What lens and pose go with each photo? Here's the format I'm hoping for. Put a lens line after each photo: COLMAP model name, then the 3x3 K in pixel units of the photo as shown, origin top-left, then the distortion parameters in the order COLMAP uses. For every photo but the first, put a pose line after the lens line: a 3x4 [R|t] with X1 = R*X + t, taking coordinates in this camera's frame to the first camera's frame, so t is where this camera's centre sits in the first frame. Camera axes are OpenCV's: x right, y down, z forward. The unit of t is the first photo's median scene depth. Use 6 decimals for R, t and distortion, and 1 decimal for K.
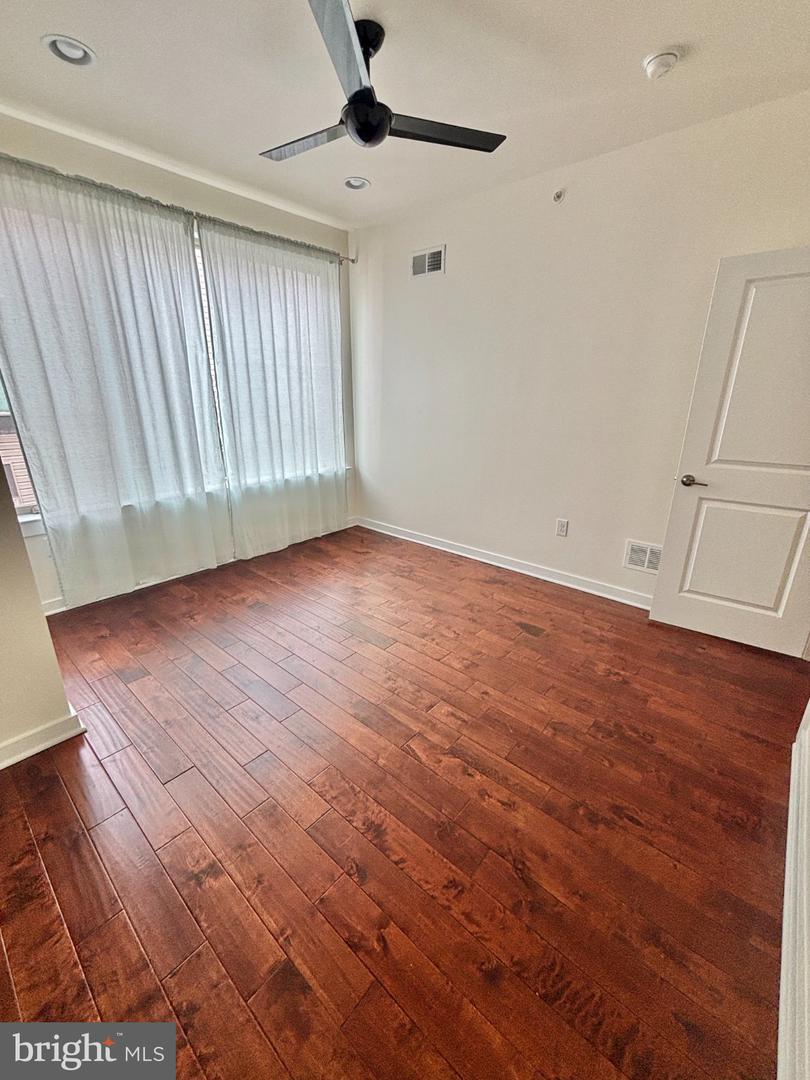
lens RADIAL K [[438.9, 0, 403.8], [0, 438.9, 535.6], [0, 0, 1]] dist [-0.003703, 0.001336]
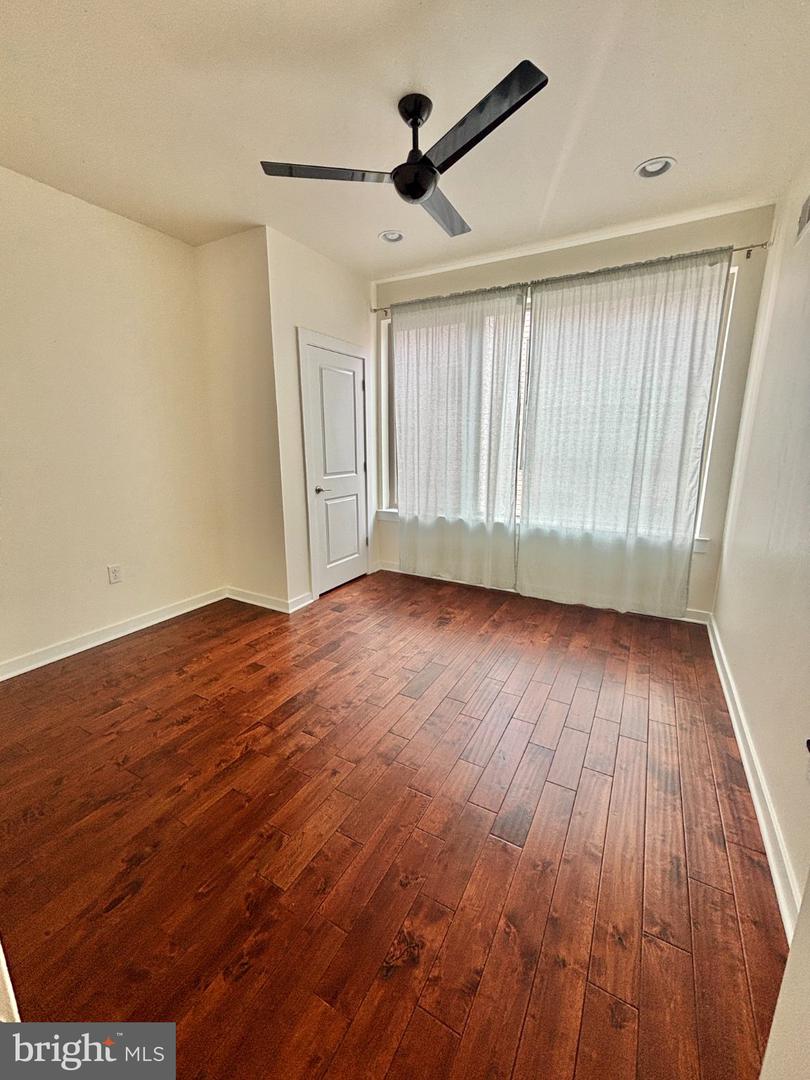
lens RADIAL K [[438.9, 0, 408.1], [0, 438.9, 537.9], [0, 0, 1]] dist [-0.003703, 0.001336]
pose [[0.208330, 0.209854, -0.955280, 0.668855], [-0.308534, 0.940941, 0.139418, -0.165659], [0.928119, 0.265691, 0.260773, 0.566773]]
